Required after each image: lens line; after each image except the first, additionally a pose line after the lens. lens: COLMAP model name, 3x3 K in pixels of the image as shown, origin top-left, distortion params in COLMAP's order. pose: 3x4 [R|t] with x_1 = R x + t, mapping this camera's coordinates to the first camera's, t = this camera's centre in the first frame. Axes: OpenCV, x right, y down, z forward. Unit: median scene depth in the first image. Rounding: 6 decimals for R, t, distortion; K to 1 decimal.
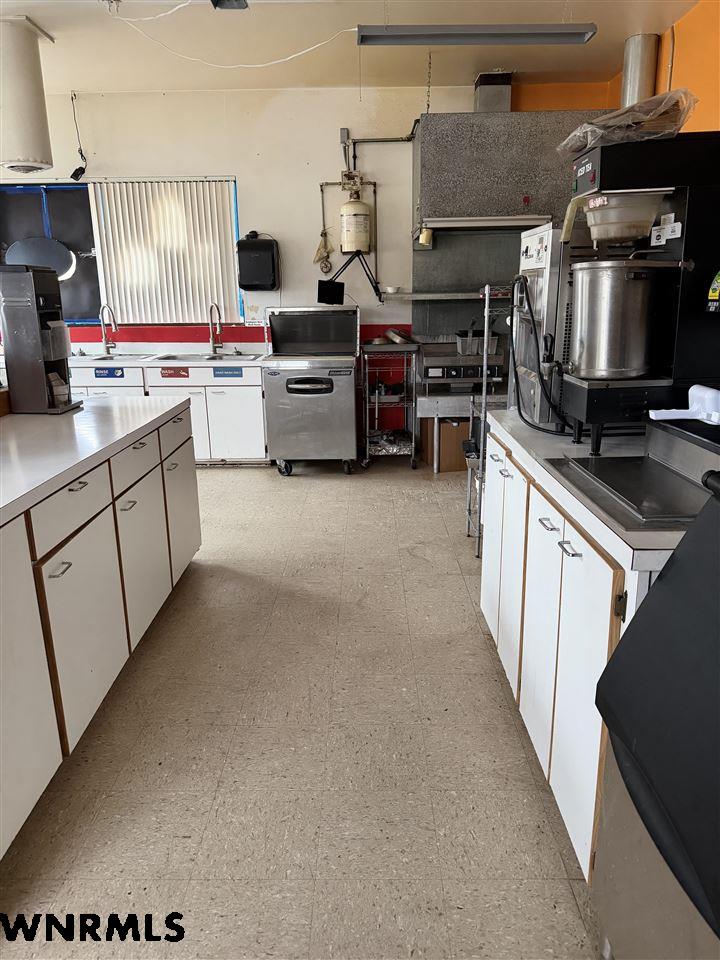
lens RADIAL K [[685.2, 0, 359.0], [0, 685.2, 504.0], [0, 0, 1]] dist [0.025915, -0.036617]
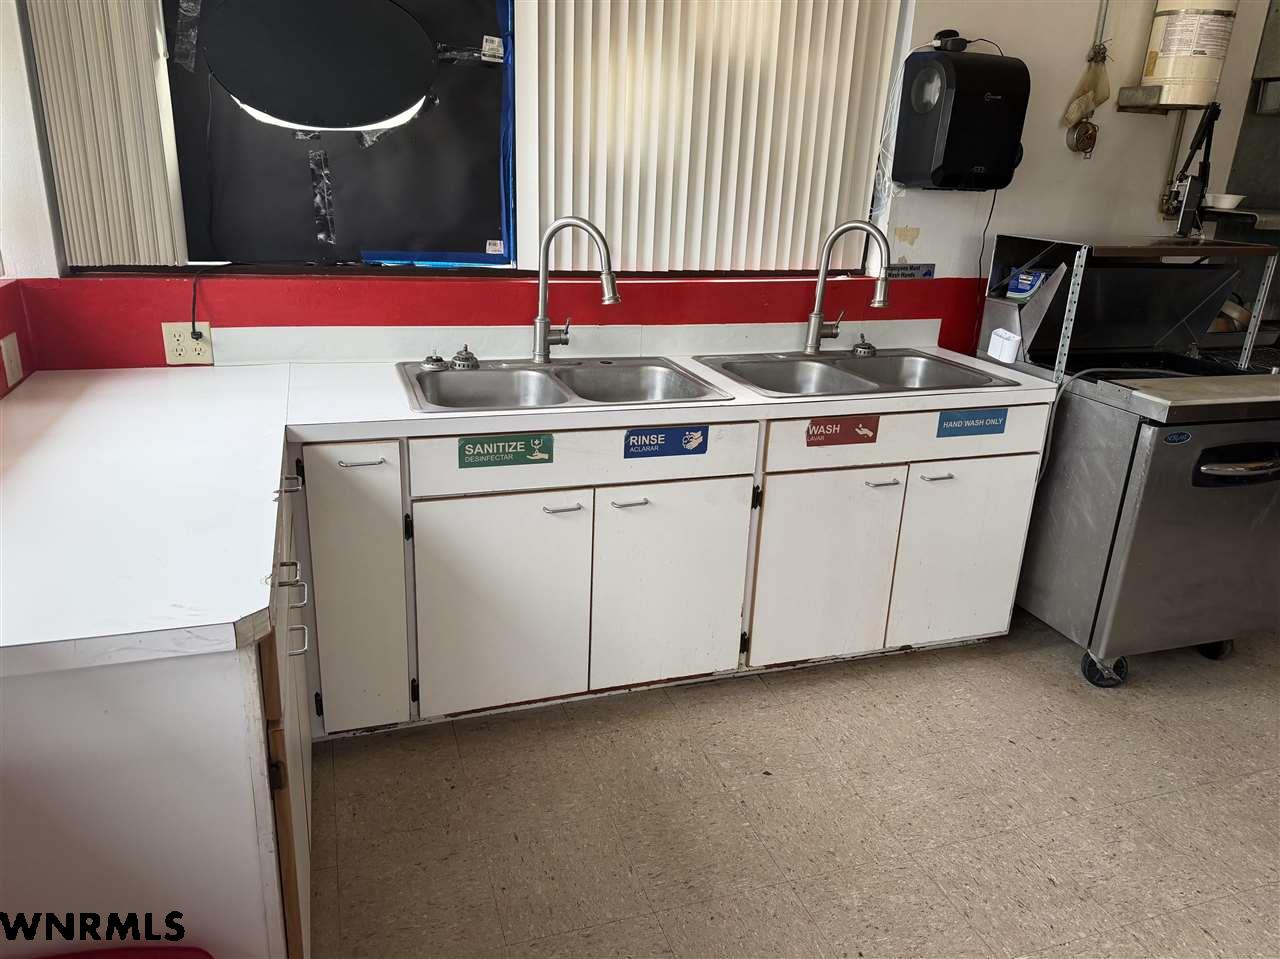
lens RADIAL K [[913.6, 0, 640.0], [0, 913.6, 479.5], [0, 0, 1]] dist [0.025915, -0.036617]
pose [[0.937896, -0.066763, 0.340431, -0.504139], [0.050154, 0.997093, 0.057368, -0.192065], [-0.343272, -0.036731, 0.938518, 0.586234]]
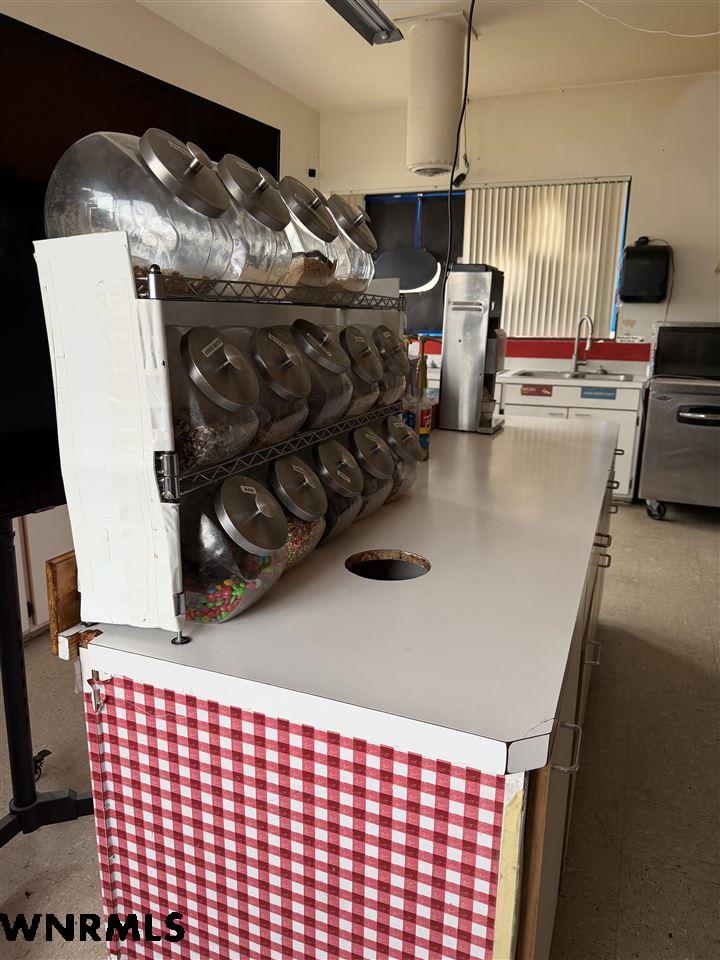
lens RADIAL K [[699.4, 0, 360.0], [0, 699.4, 480.0], [0, 0, 1]] dist [0.097276, -0.183151]
pose [[0.927890, 0.109304, -0.356472, -0.135833], [-0.130584, 0.990779, -0.036108, -0.010150], [0.349238, 0.080054, 0.933608, 0.059642]]
